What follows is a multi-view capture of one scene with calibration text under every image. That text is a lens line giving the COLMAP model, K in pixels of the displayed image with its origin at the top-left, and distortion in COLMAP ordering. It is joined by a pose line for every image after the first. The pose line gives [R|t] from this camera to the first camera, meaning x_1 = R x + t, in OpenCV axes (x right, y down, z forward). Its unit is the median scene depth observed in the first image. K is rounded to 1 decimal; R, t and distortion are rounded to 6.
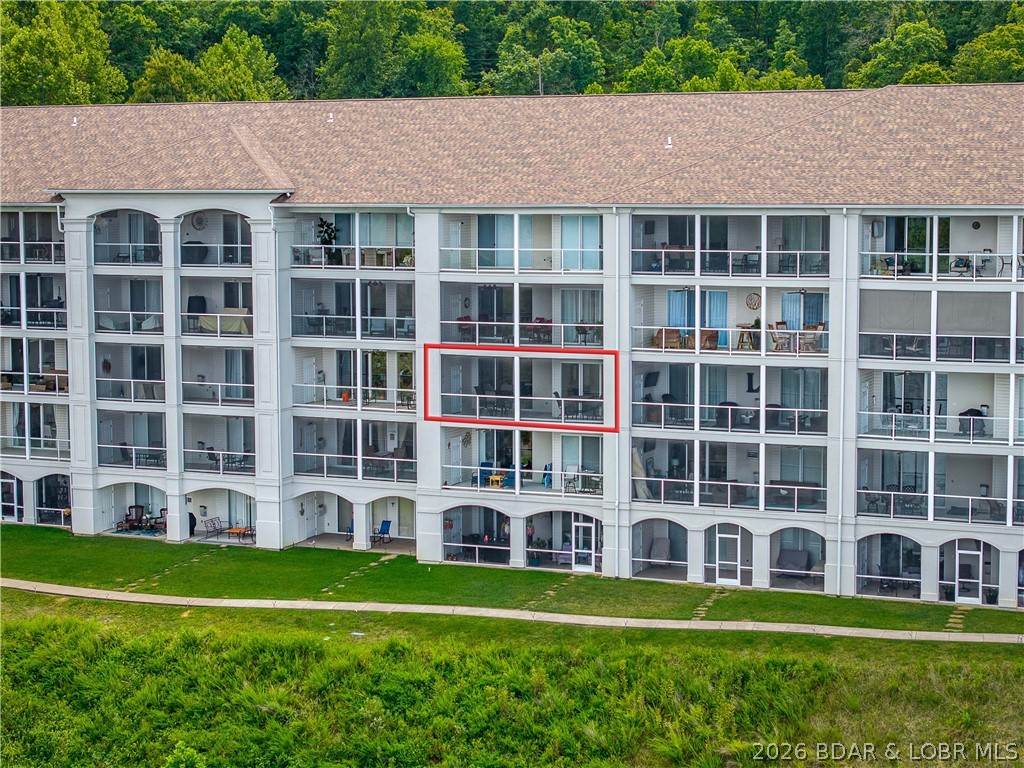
lens RADIAL K [[2045.0, 0, 512.0], [0, 2045.0, 384.0], [0, 0, 1]] dist [-0.011126, 0.056137]
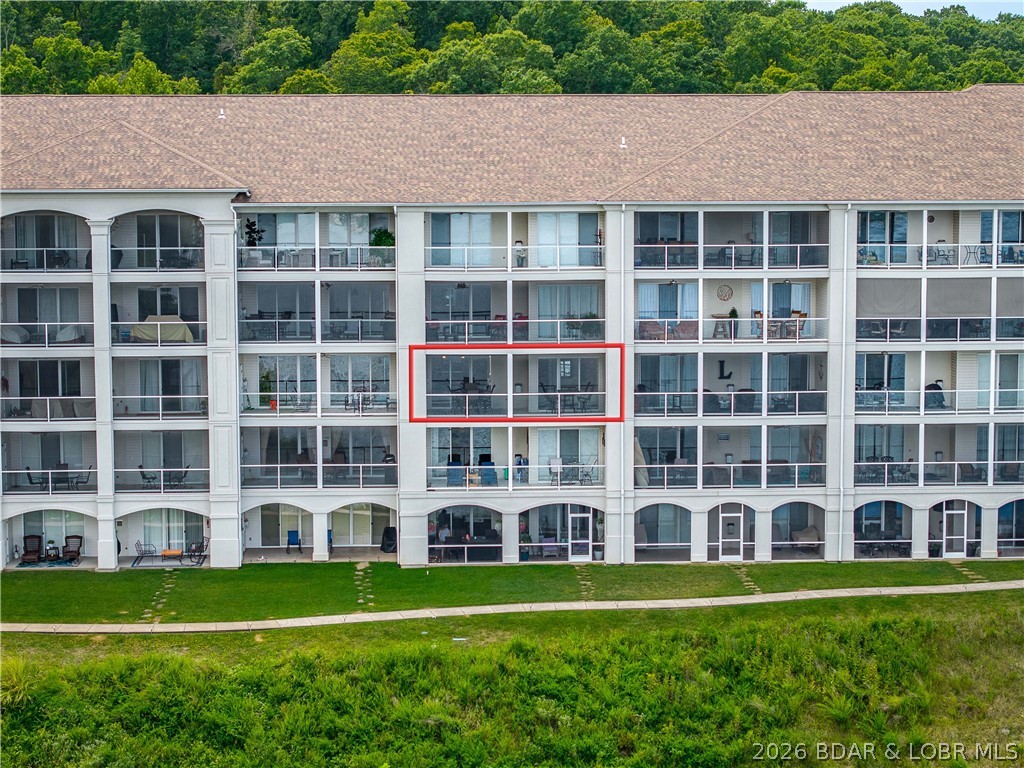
lens RADIAL K [[2045.0, 0, 512.0], [0, 2045.0, 384.0], [0, 0, 1]] dist [-0.011126, 0.056137]
pose [[0.896254, -0.043867, 0.441366, -0.452101], [0.044859, 0.998960, 0.008194, -0.006876], [-0.441266, 0.012456, 0.897290, 0.098691]]
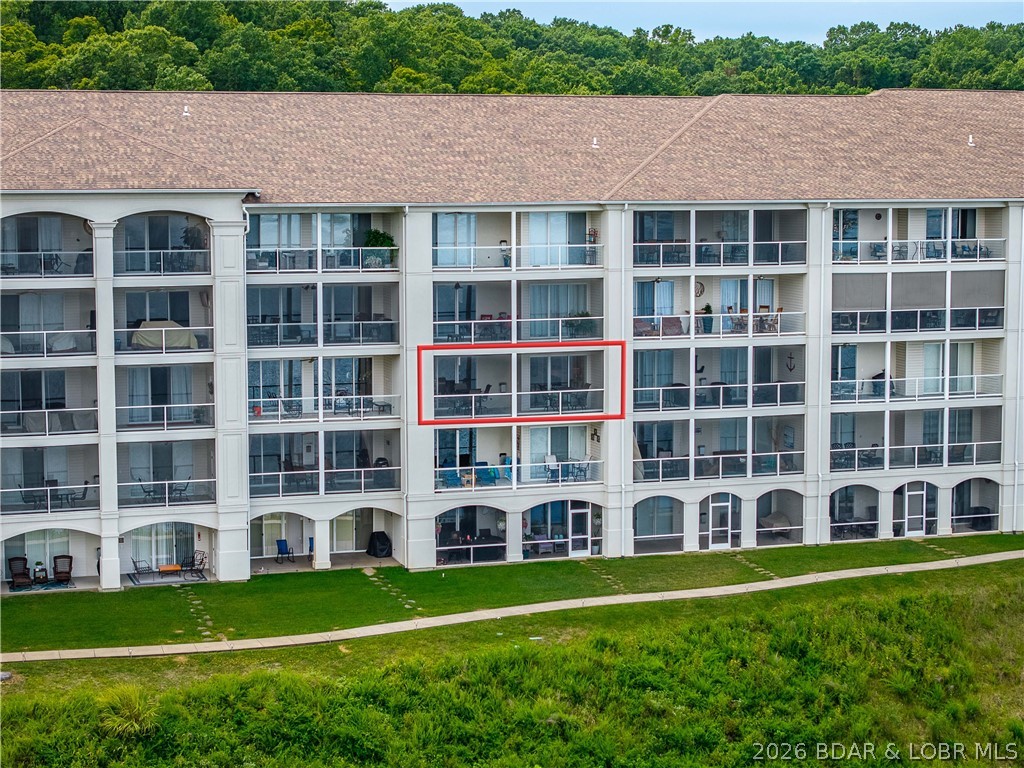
lens RADIAL K [[2045.0, 0, 512.0], [0, 2045.0, 384.0], [0, 0, 1]] dist [-0.011126, 0.056137]
pose [[0.747406, -0.066229, 0.661059, -0.682928], [0.067332, 0.997447, 0.023805, -0.022742], [-0.660947, 0.026719, 0.749957, 0.249370]]
